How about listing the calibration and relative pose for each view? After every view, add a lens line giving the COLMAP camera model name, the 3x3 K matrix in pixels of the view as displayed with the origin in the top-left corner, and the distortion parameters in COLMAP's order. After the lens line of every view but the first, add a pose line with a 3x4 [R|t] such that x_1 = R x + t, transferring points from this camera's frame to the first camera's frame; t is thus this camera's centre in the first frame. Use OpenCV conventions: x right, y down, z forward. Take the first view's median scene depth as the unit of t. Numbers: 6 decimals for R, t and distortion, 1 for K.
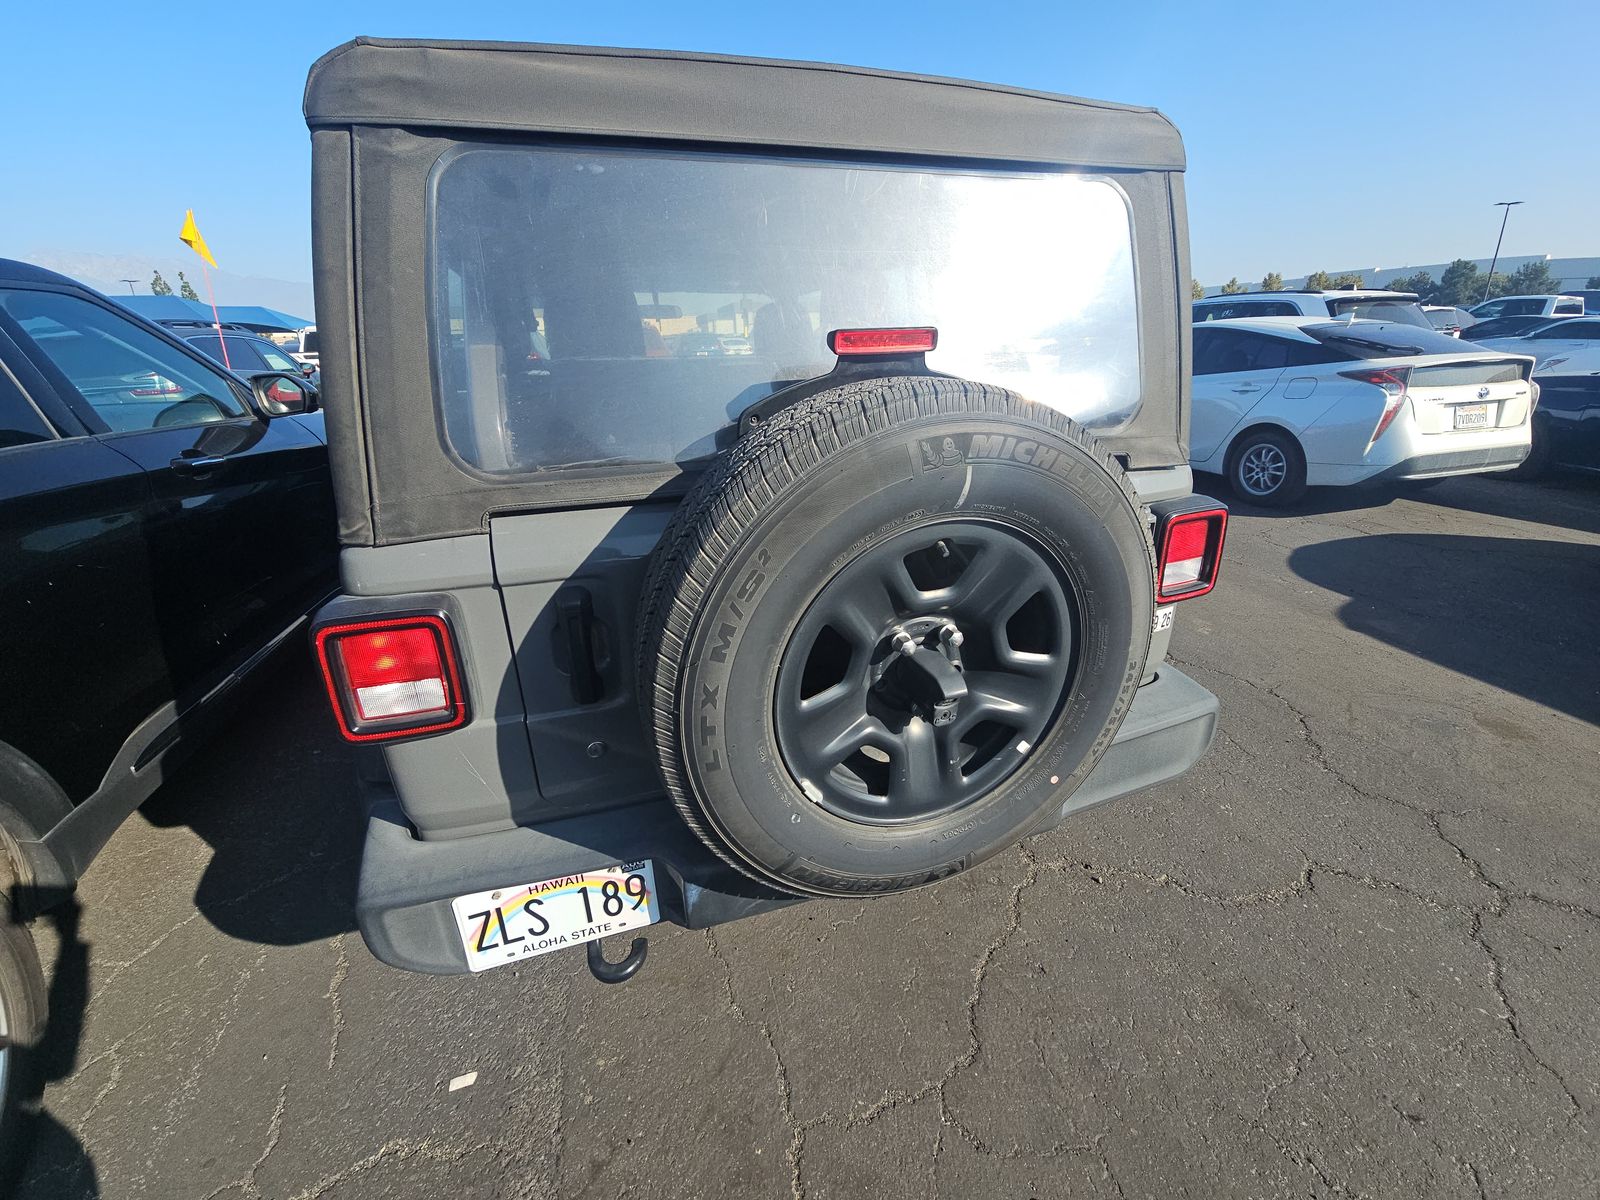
lens RADIAL K [[649.7, 0, 793.6], [0, 649.7, 586.4], [0, 0, 1]] dist [0.012155, -0.009223]
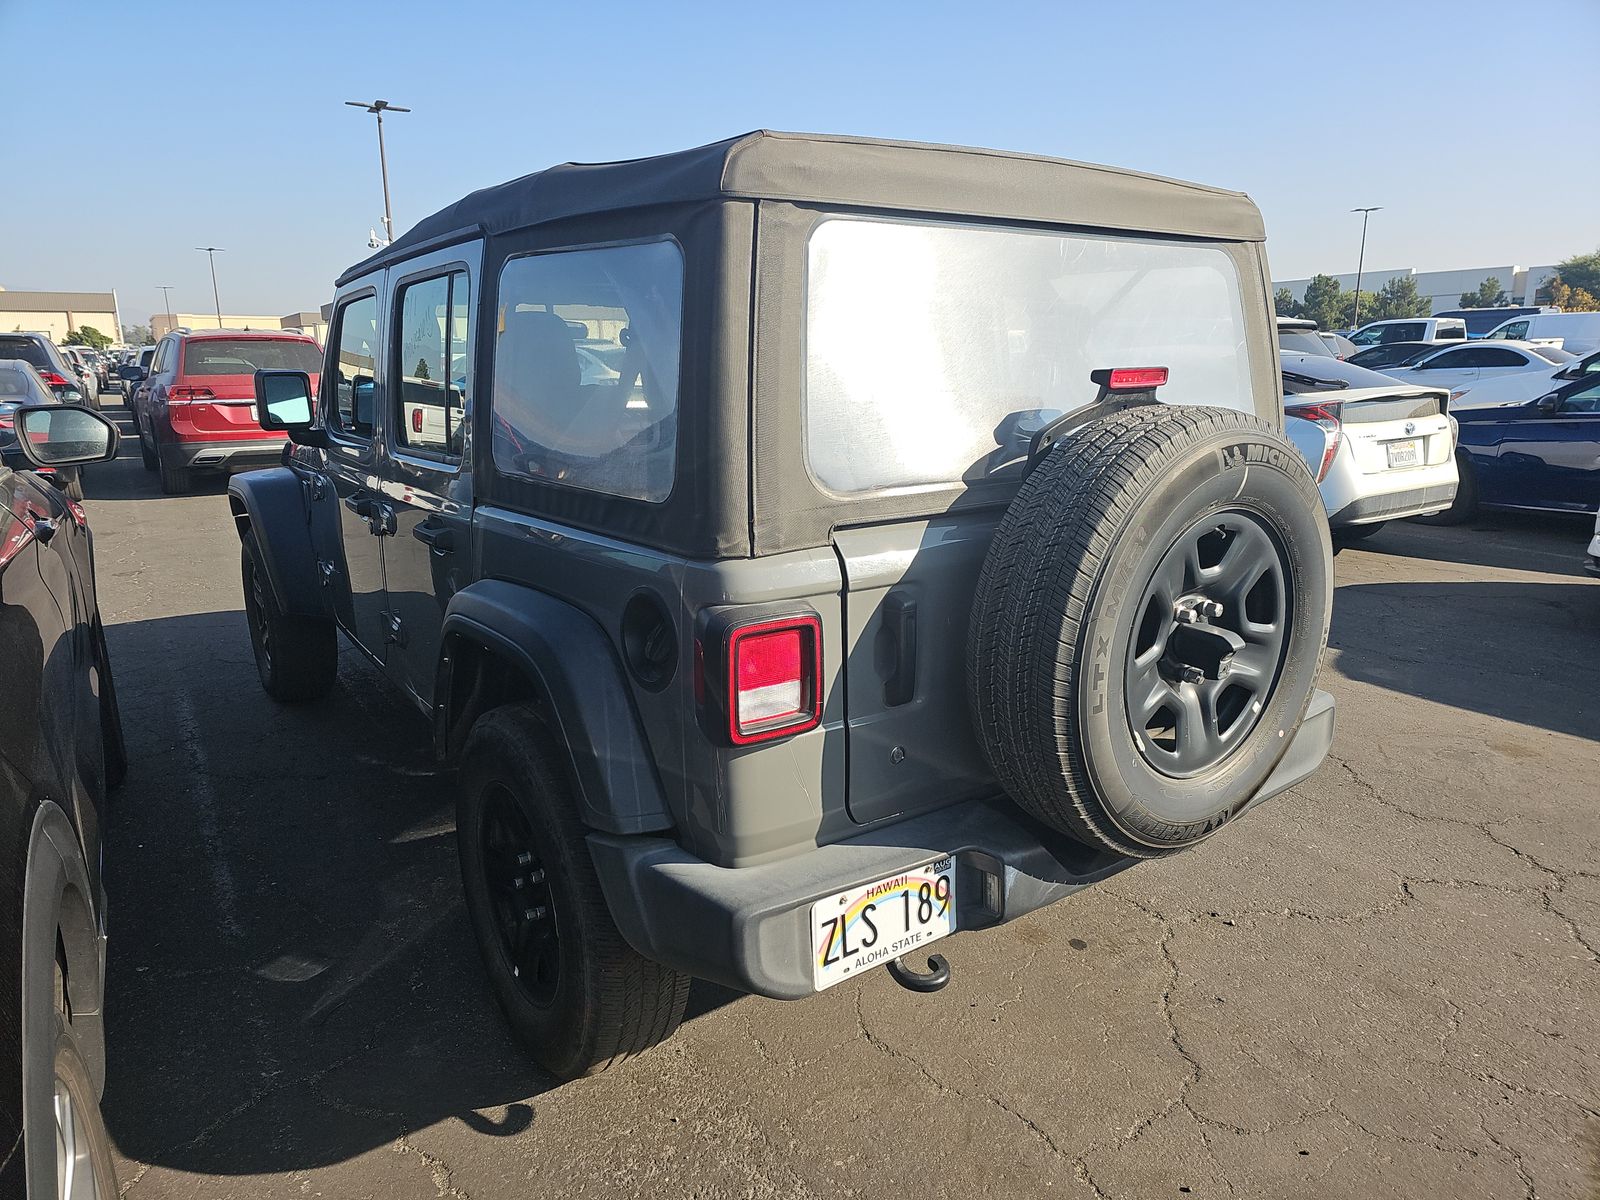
lens RADIAL K [[1063.4, 0, 793.4], [0, 1063.4, 610.0], [0, 0, 1]] dist [0.080376, -0.078451]
pose [[0.950328, -0.055984, 0.306174, -0.958815], [0.096500, 0.988214, -0.118832, 0.206014], [-0.295912, 0.142475, 0.944530, -0.580024]]
